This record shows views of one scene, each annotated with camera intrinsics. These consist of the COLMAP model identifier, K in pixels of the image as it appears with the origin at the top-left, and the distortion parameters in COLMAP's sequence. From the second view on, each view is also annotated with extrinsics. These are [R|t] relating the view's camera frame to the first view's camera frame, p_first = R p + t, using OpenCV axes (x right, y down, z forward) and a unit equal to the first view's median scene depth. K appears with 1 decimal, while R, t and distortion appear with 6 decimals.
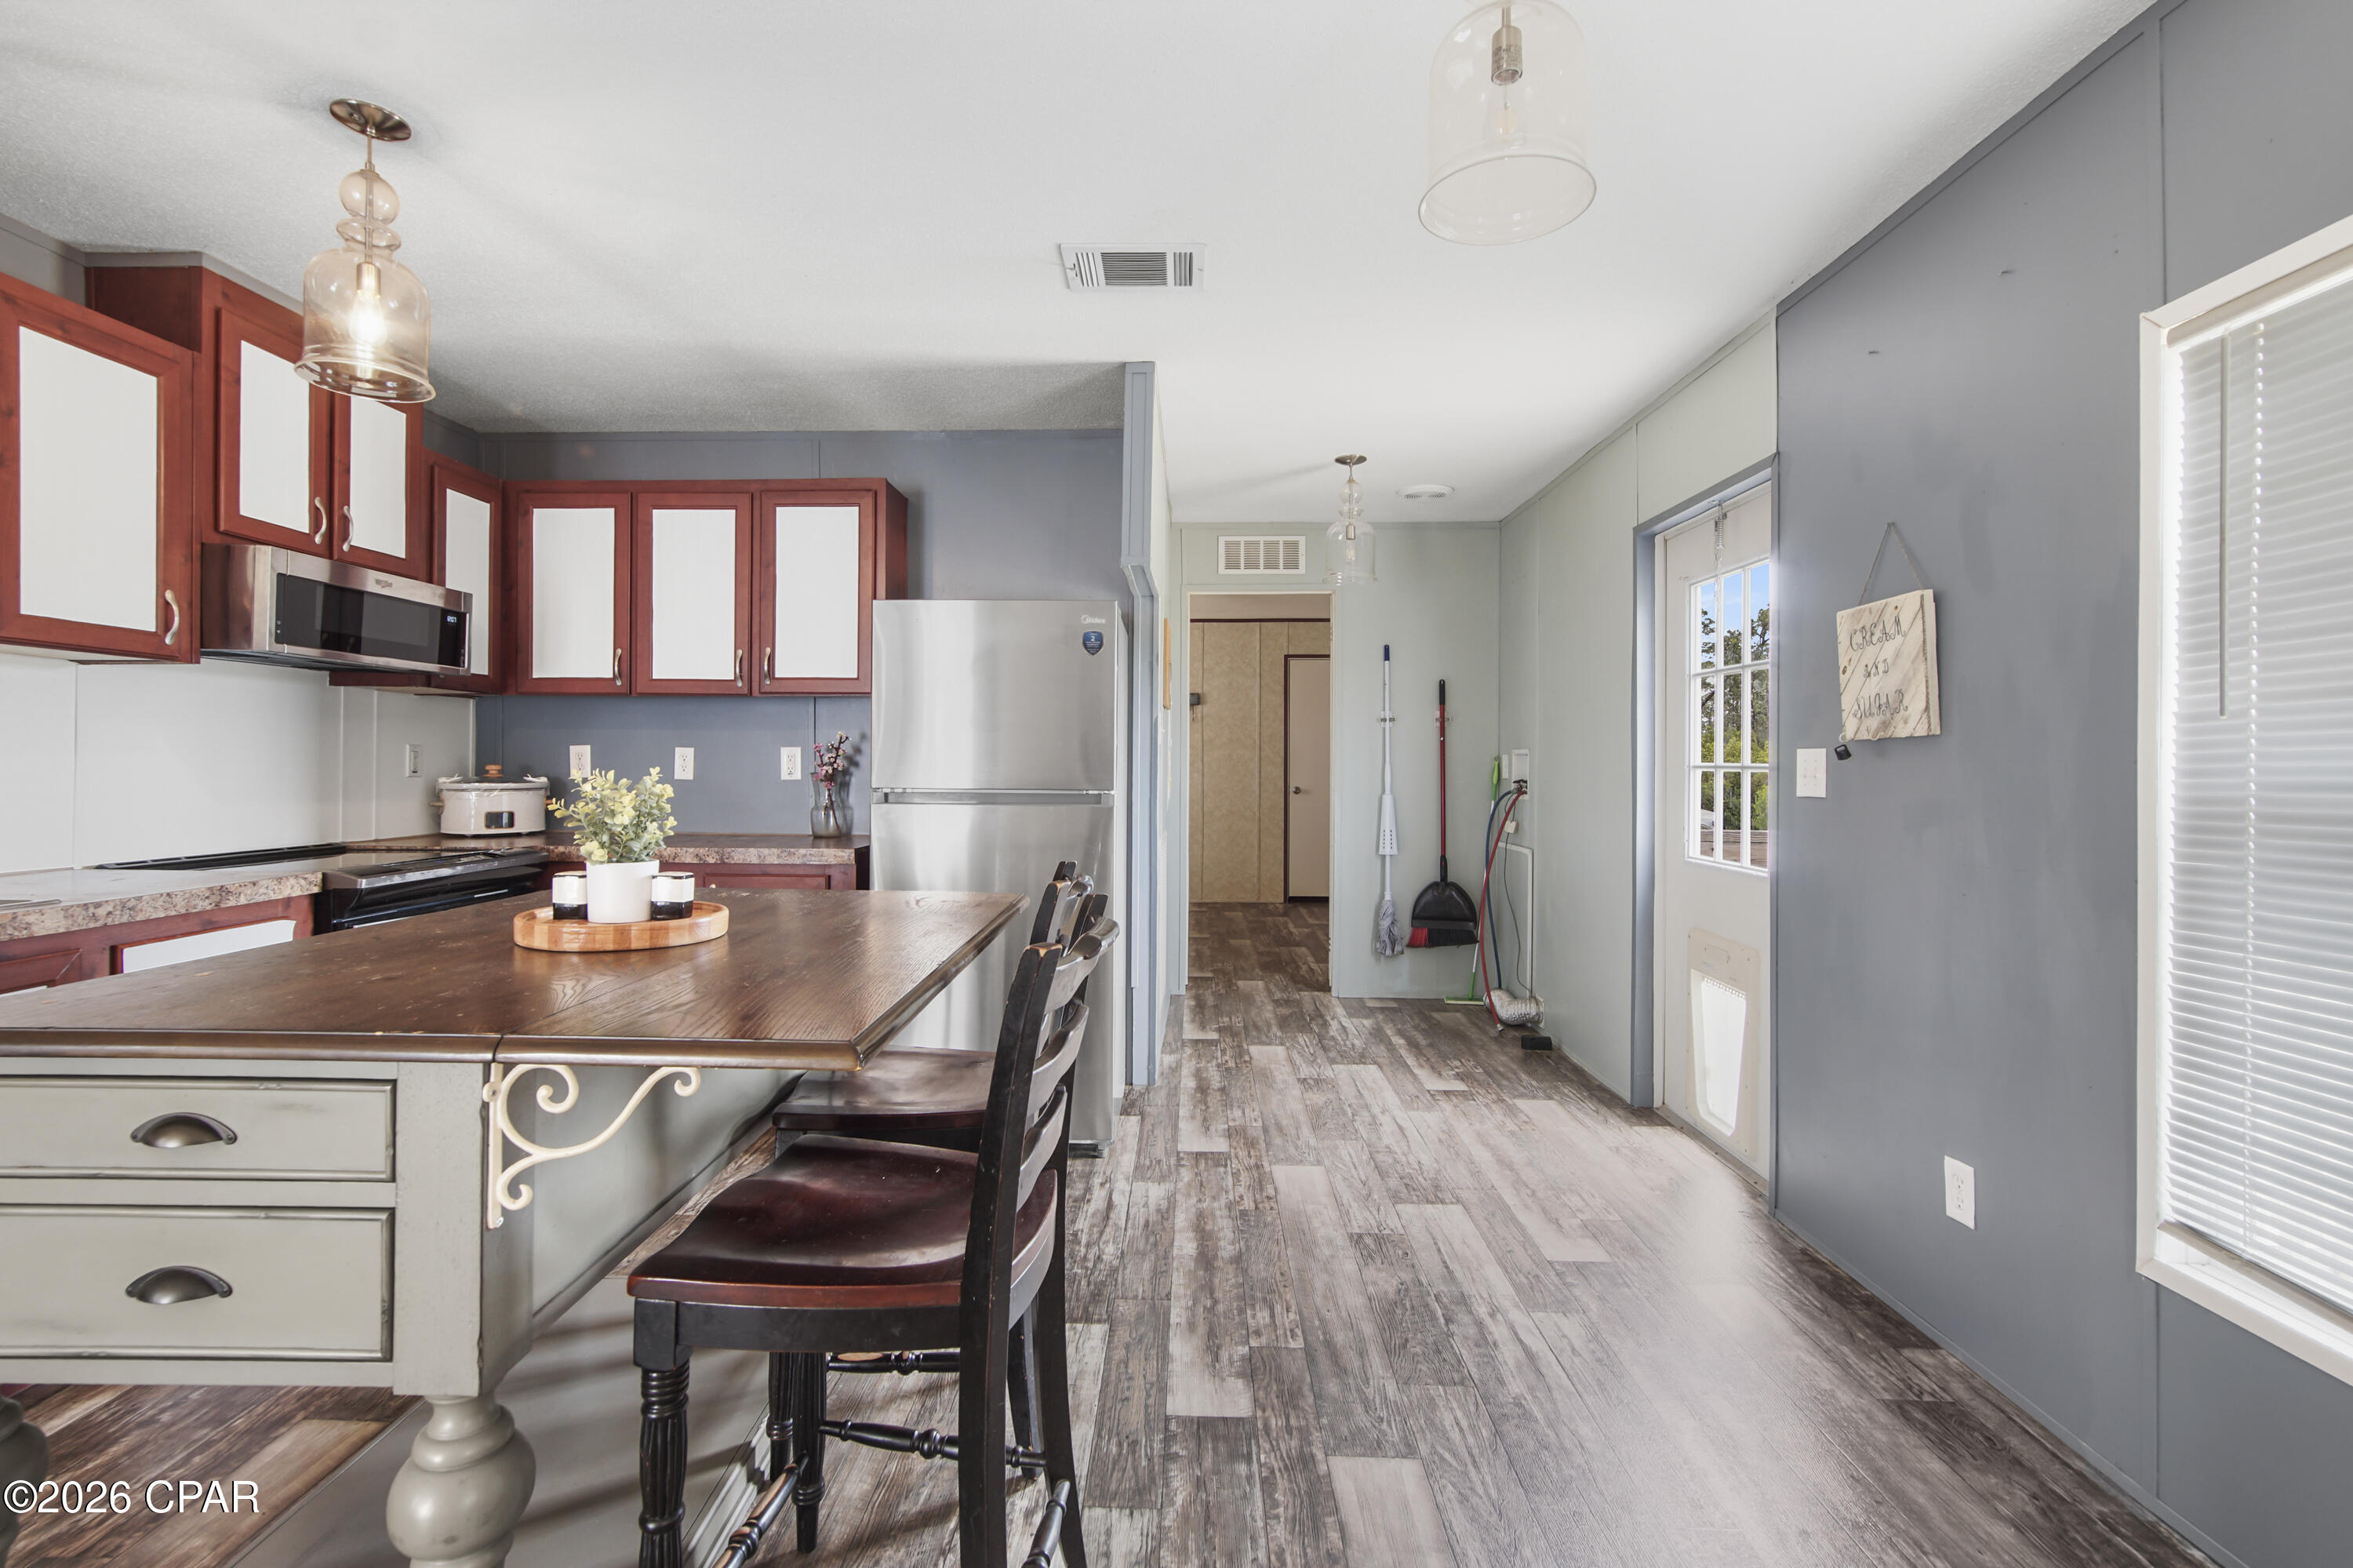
lens RADIAL K [[1072.3, 0, 1143.2], [0, 1072.3, 768.7], [0, 0, 1]] dist [-0.008239, 0.001122]
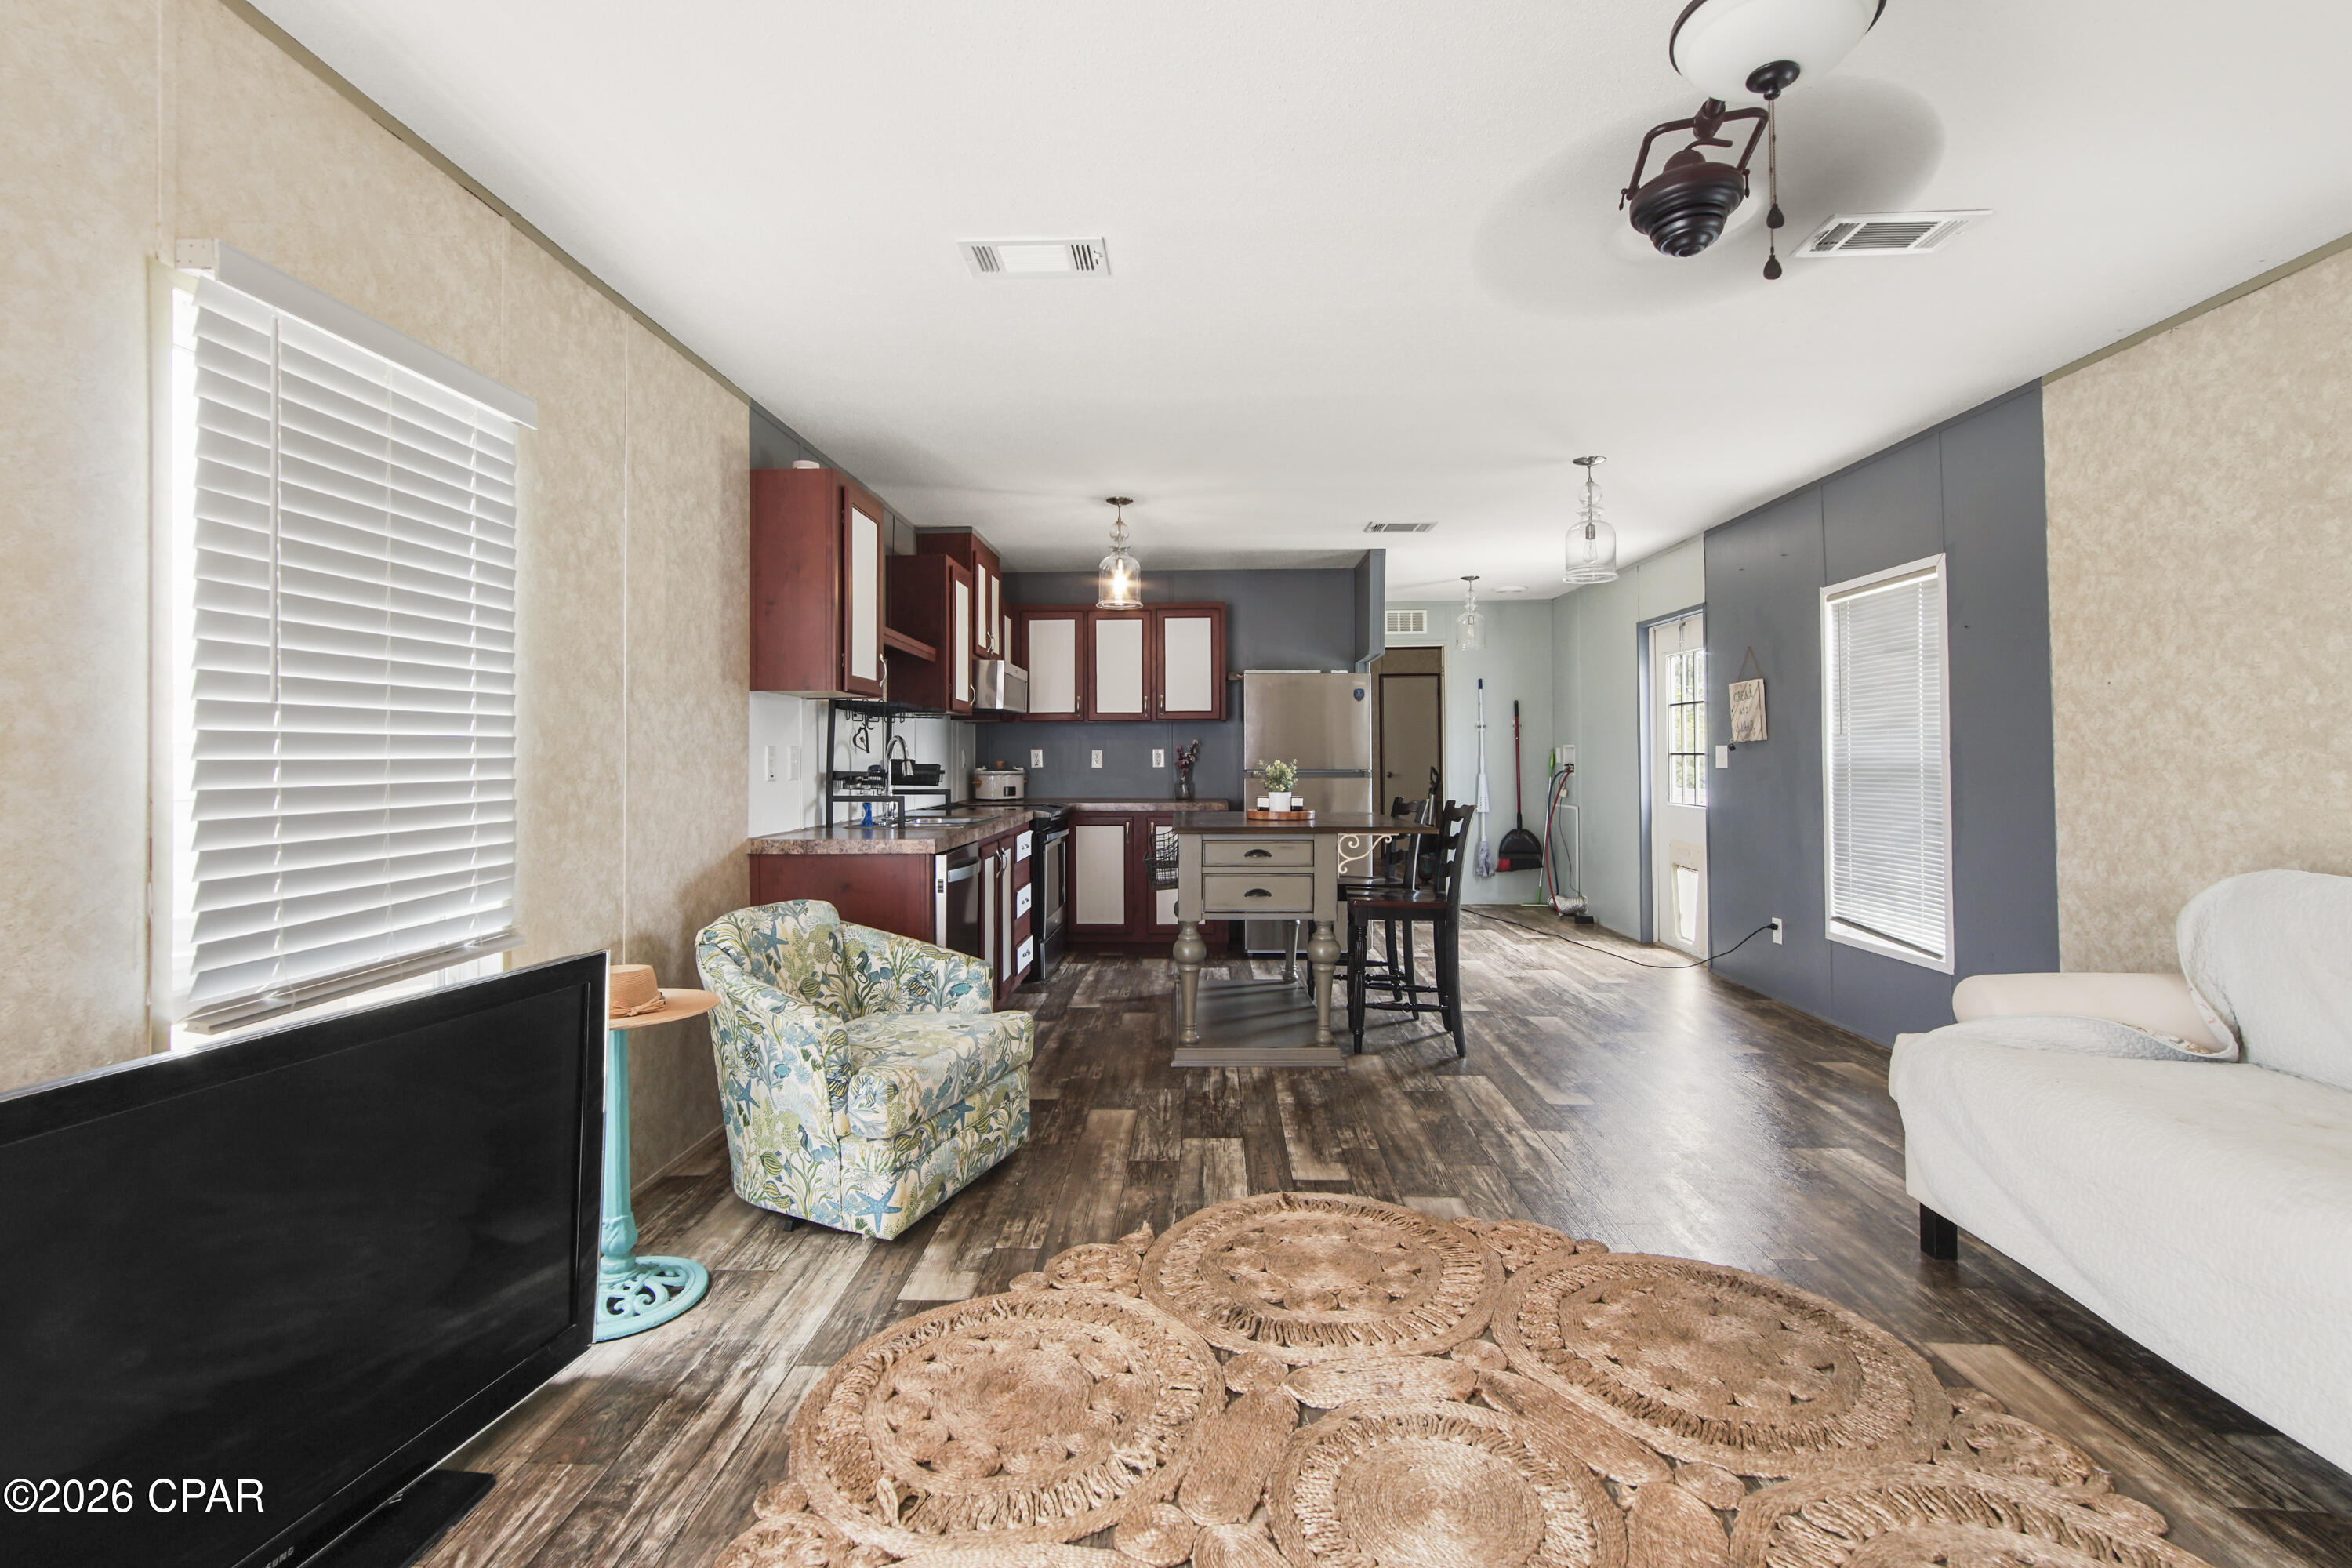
lens RADIAL K [[1050.3, 0, 1149.2], [0, 1050.3, 753.6], [0, 0, 1]] dist [-0.000618, 0.000230]
pose [[0.999848, -0.011297, -0.013308, -0.520499], [0.011198, 0.999909, -0.007475, 0.000351], [0.013391, 0.007325, 0.999884, -1.182458]]
